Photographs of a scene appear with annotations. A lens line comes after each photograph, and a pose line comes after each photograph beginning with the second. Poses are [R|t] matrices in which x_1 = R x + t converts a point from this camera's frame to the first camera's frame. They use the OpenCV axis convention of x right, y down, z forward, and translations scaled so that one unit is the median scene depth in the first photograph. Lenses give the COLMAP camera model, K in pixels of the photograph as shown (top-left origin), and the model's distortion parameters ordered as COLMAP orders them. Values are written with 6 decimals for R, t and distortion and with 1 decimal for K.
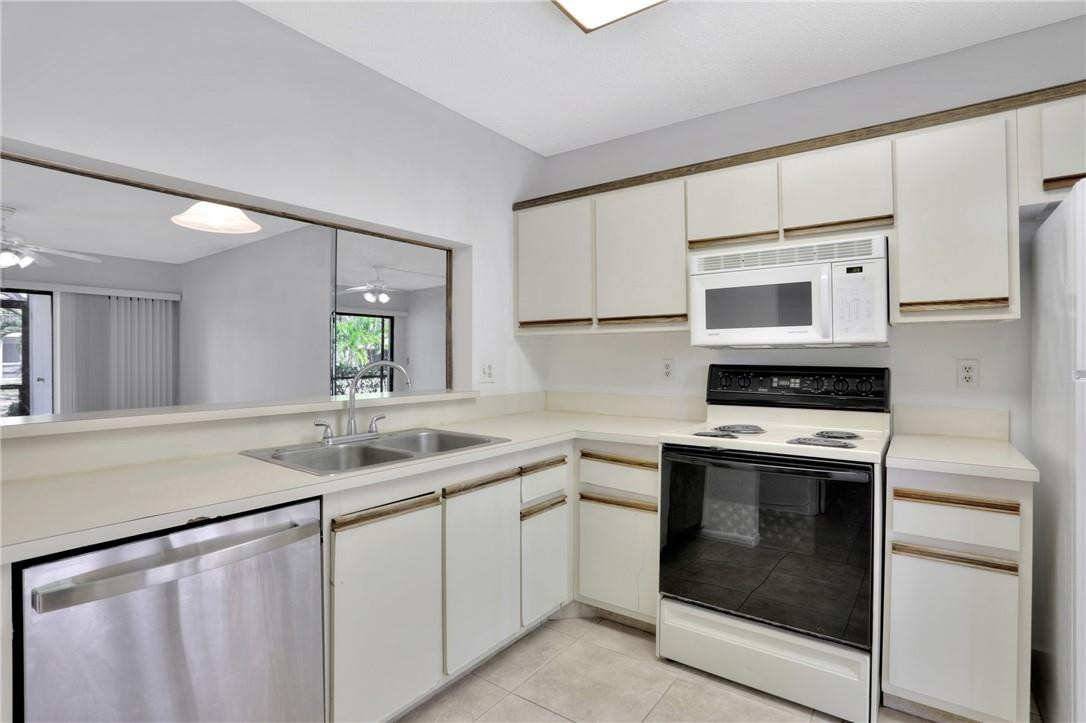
lens RADIAL K [[531.7, 0, 545.9], [0, 531.7, 355.2], [0, 0, 1]] dist [-0.038908, 0.011494]
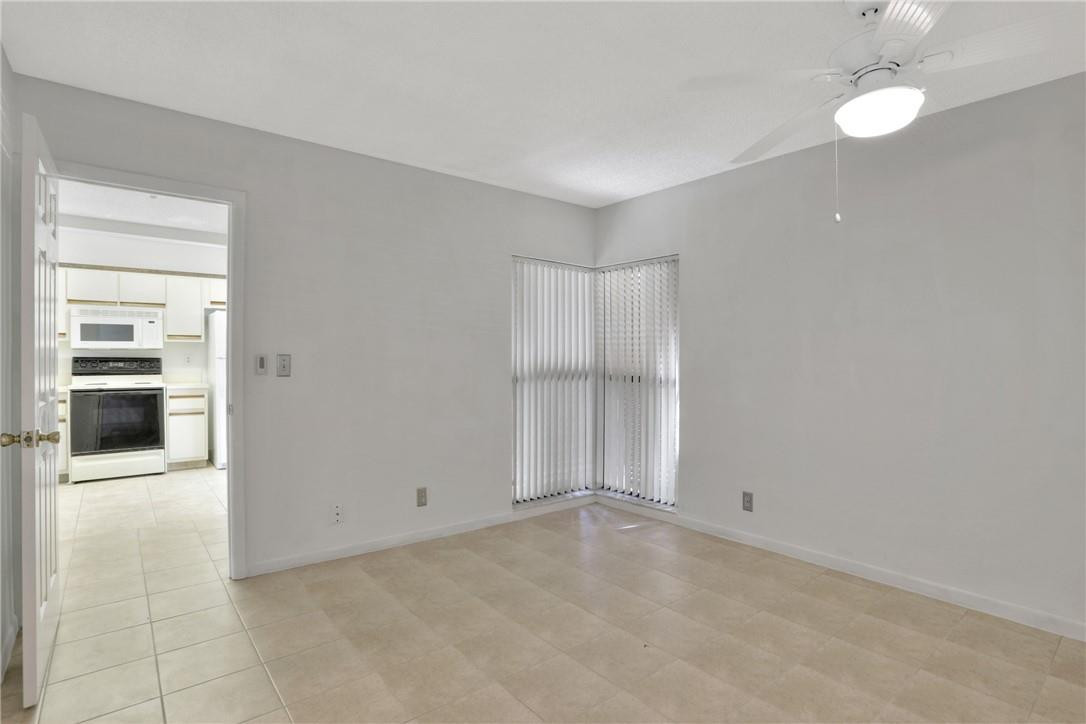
lens RADIAL K [[539.6, 0, 549.1], [0, 539.6, 361.9], [0, 0, 1]] dist [-0.047817, 0.013694]
pose [[0.258417, -0.008159, 0.965999, -1.372273], [-0.003984, 0.999947, 0.009511, 0.010844], [-0.966025, -0.006306, 0.258371, -1.538324]]
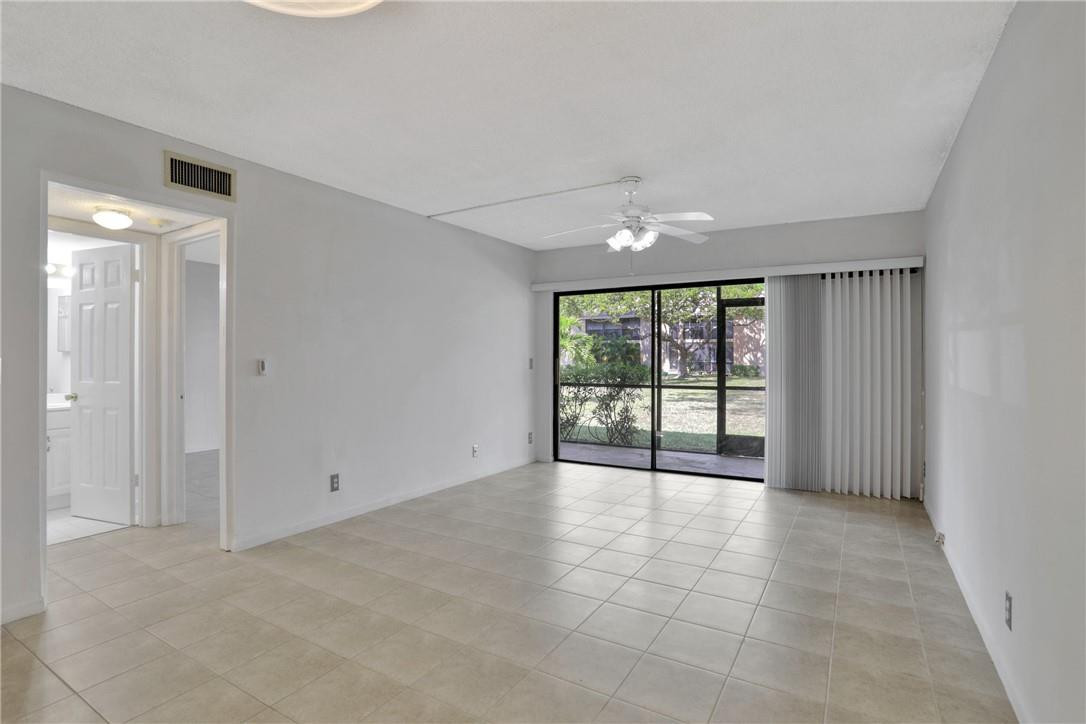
lens RADIAL K [[539.6, 0, 541.9], [0, 539.6, 366.0], [0, 0, 1]] dist [-0.047817, 0.013694]
pose [[0.096745, 0.017055, -0.995163, -0.365490], [0.003336, 0.999842, 0.017460, 0.003925], [0.995304, -0.005009, 0.096673, 1.494454]]
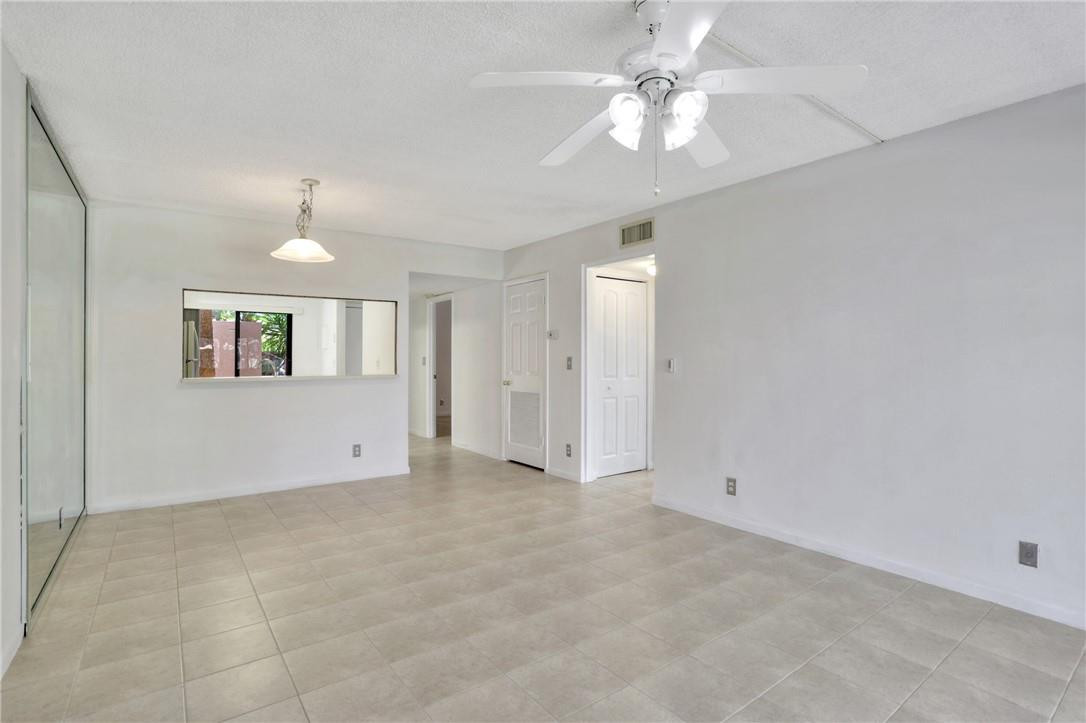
lens RADIAL K [[531.7, 0, 560.6], [0, 531.7, 344.9], [0, 0, 1]] dist [-0.038908, 0.011494]
pose [[-0.964618, 0.006892, 0.263562, -2.132430], [-0.000073, 0.999651, -0.026407, 0.009968], [-0.263652, -0.025491, -0.964281, 2.795941]]
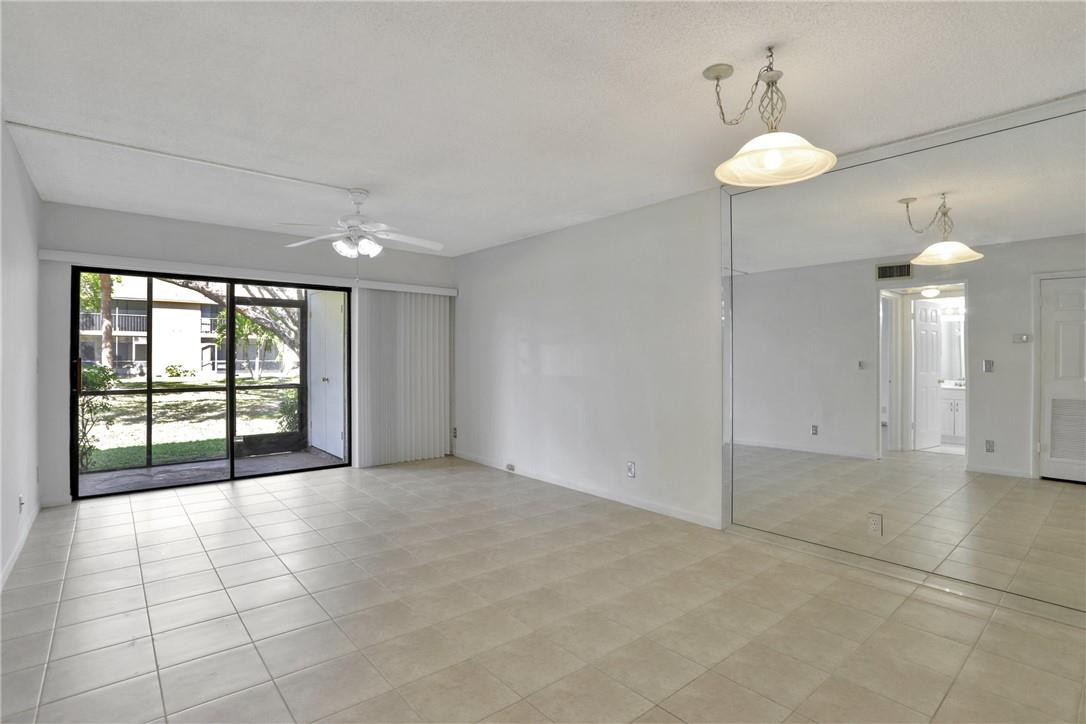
lens RADIAL K [[539.6, 0, 550.2], [0, 539.6, 360.6], [0, 0, 1]] dist [-0.047817, 0.013694]
pose [[0.975531, 0.005754, -0.219787, -0.996306], [-0.003522, 0.999938, 0.010549, -0.002982], [0.219834, -0.009517, 0.975491, 0.316475]]
